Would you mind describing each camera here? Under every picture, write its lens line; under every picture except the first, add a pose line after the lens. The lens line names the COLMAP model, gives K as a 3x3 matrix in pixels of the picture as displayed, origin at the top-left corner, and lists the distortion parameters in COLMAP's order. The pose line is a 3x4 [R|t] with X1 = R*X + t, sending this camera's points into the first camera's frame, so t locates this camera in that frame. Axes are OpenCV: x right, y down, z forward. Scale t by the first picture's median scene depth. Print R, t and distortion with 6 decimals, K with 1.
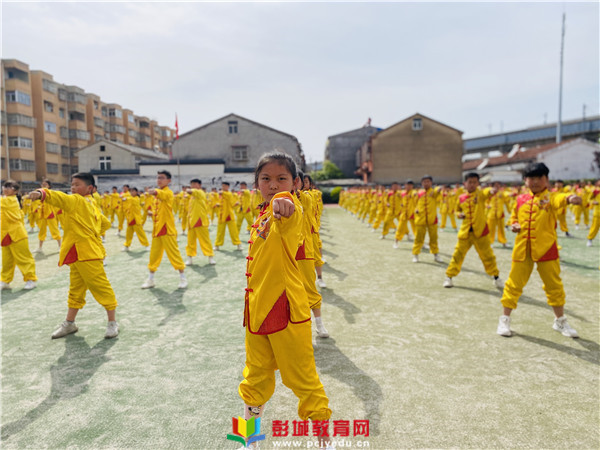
lens RADIAL K [[457.1, 0, 309.2], [0, 457.1, 224.9], [0, 0, 1]] dist [0.041736, -0.067572]
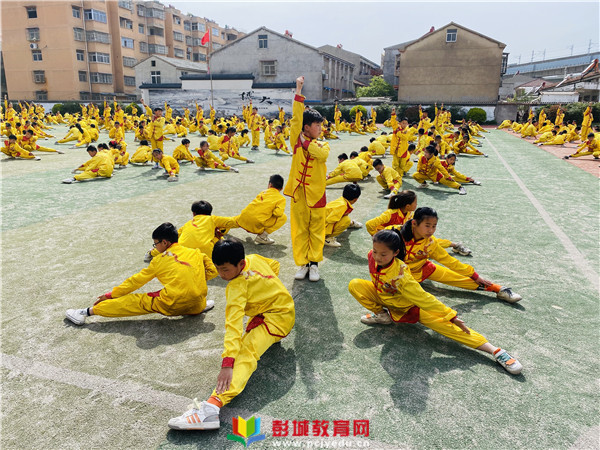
lens RADIAL K [[457.1, 0, 304.3], [0, 457.1, 225.5], [0, 0, 1]] dist [0.041736, -0.067572]
pose [[0.955260, 0.099070, -0.278681, 0.241817], [-0.046839, 0.981015, 0.188189, -0.009133], [0.292034, -0.166716, 0.941765, 0.001432]]
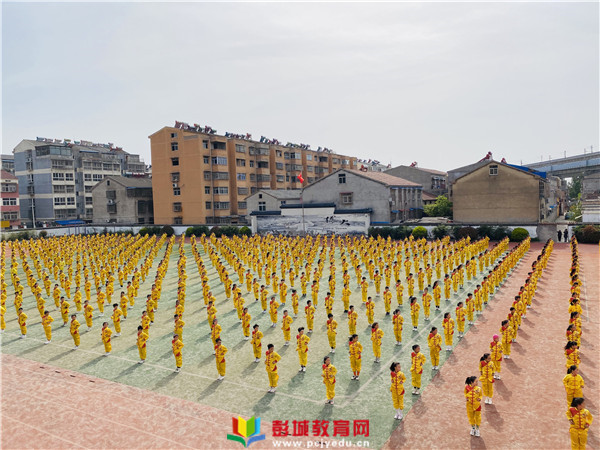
lens RADIAL K [[457.1, 0, 301.6], [0, 457.1, 230.3], [0, 0, 1]] dist [0.041736, -0.067572]
pose [[0.872295, 0.019583, -0.488587, 0.367241], [-0.014736, 0.999797, 0.013763, -0.080683], [0.488757, -0.004806, 0.872407, -0.190658]]
